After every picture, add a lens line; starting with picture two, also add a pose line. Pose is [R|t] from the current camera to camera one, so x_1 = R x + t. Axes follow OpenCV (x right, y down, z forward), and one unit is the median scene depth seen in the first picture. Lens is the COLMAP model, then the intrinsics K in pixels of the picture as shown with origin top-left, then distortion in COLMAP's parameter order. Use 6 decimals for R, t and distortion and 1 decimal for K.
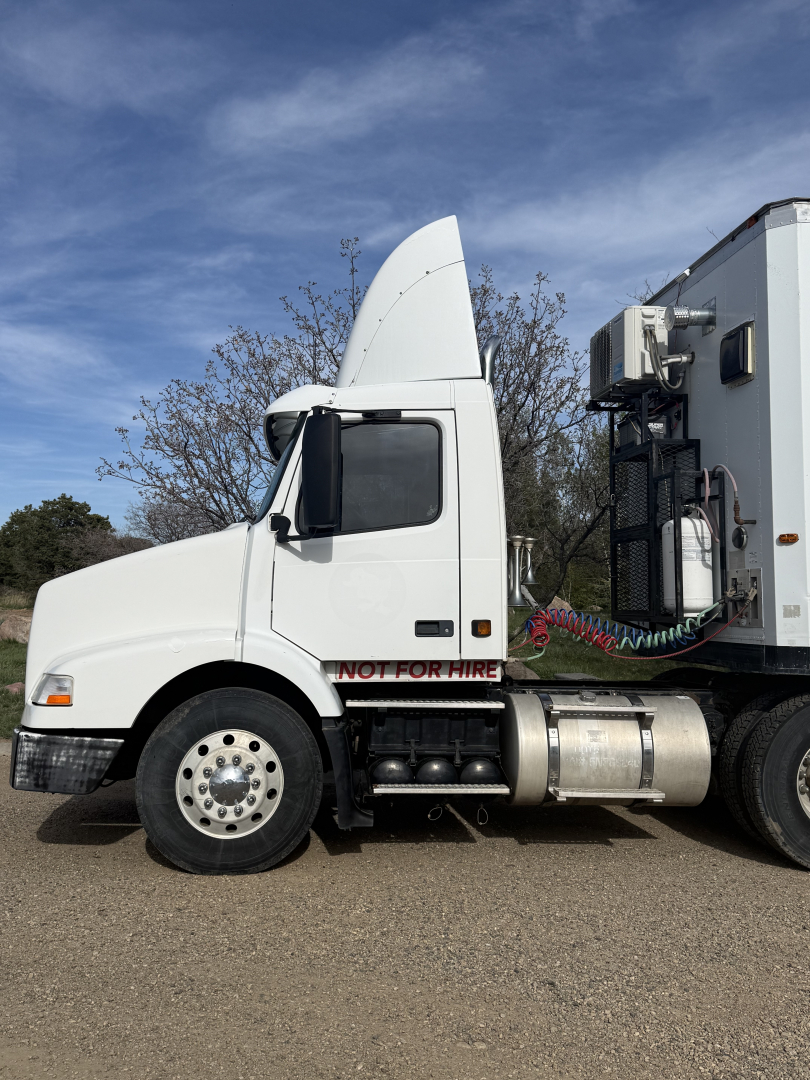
lens RADIAL K [[993.1, 0, 405.0], [0, 993.1, 540.0], [0, 0, 1]] dist [0.138357, -0.247816]
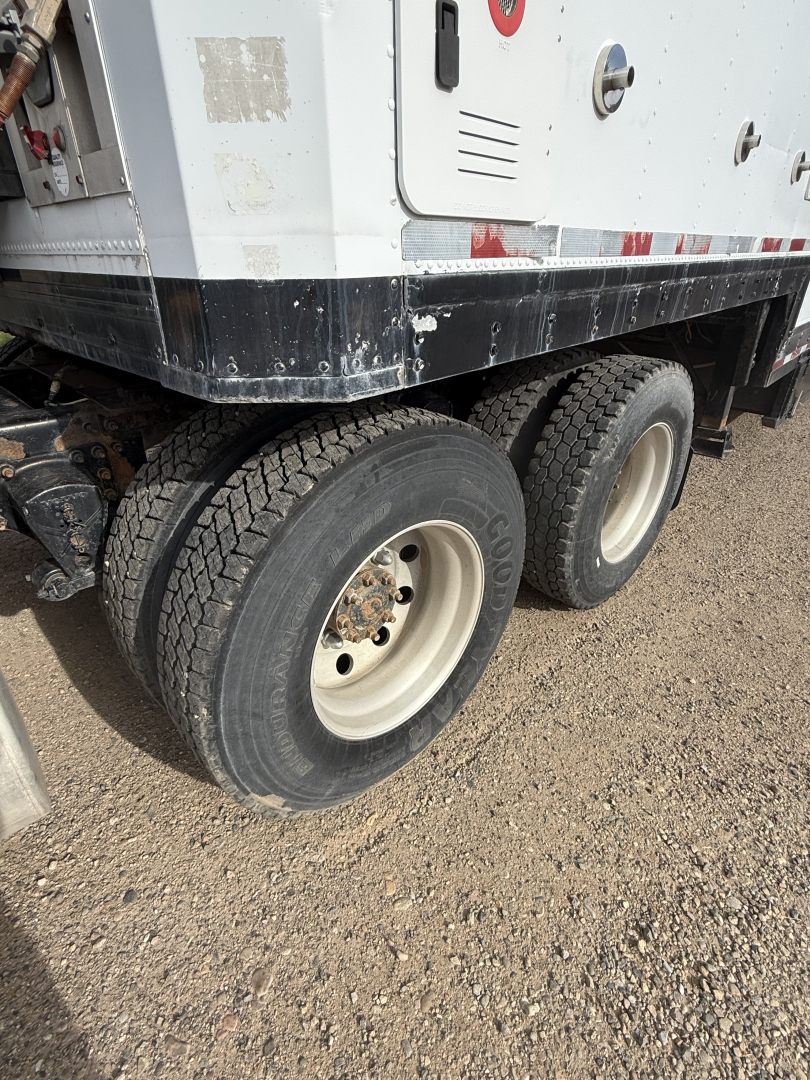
lens RADIAL K [[533.3, 0, 405.0], [0, 533.3, 540.0], [0, 0, 1]] dist [0.003623, 0.000497]
pose [[0.781251, -0.298856, 0.548026, 0.323179], [-0.037940, 0.853583, 0.519573, 0.091479], [-0.623063, -0.426709, 0.655524, 0.872001]]
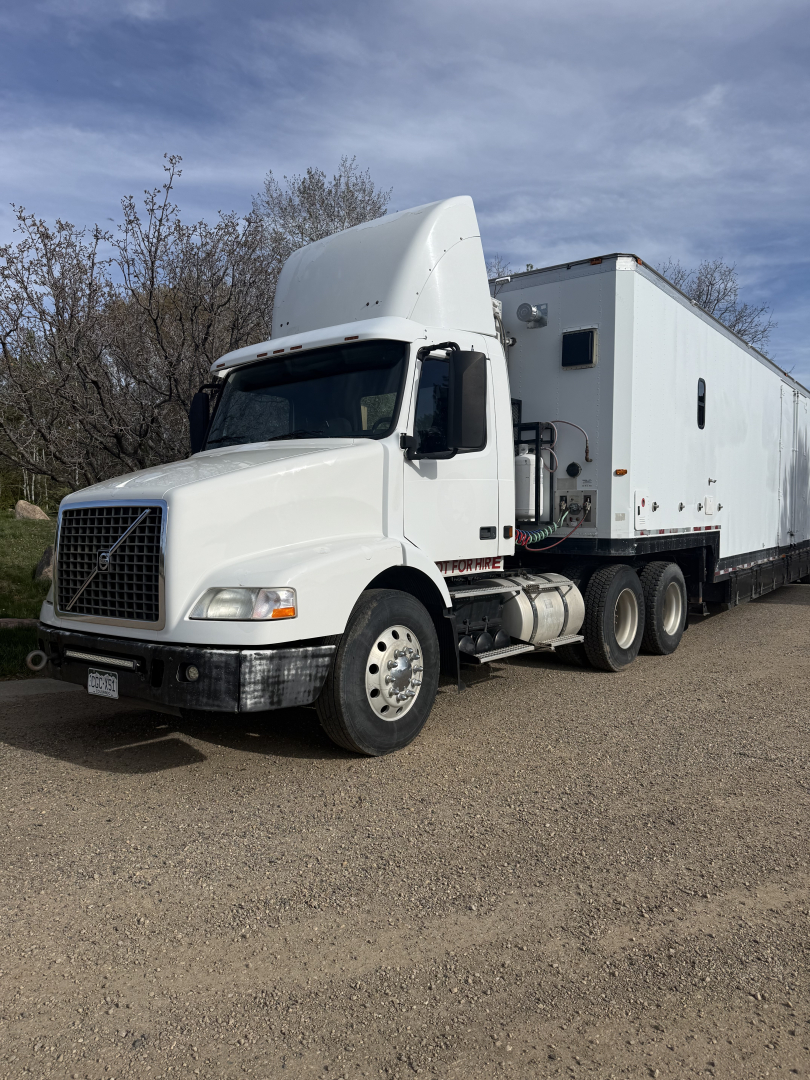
lens RADIAL K [[757.8, 0, 405.0], [0, 757.8, 540.0], [0, 0, 1]] dist [0.133636, -0.000907]
pose [[0.691452, -0.027110, 0.721913, -0.745849], [-0.047891, 0.995377, 0.083250, 0.021143], [-0.720833, -0.092137, 0.686957, 0.397660]]
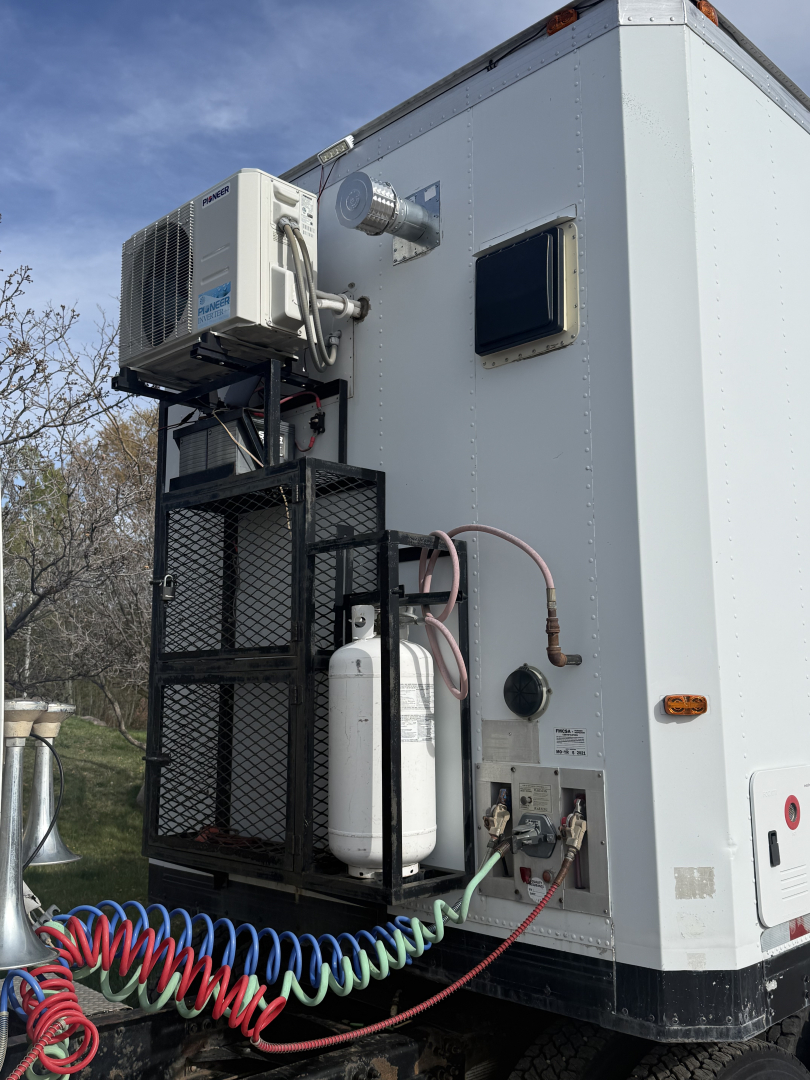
lens RADIAL K [[993.1, 0, 405.0], [0, 993.1, 540.0], [0, 0, 1]] dist [0.138357, -0.247816]
pose [[0.797163, 0.083762, 0.597925, 0.023702], [-0.032144, 0.994813, -0.096507, -0.026577], [-0.602907, 0.057712, 0.795721, 0.727507]]
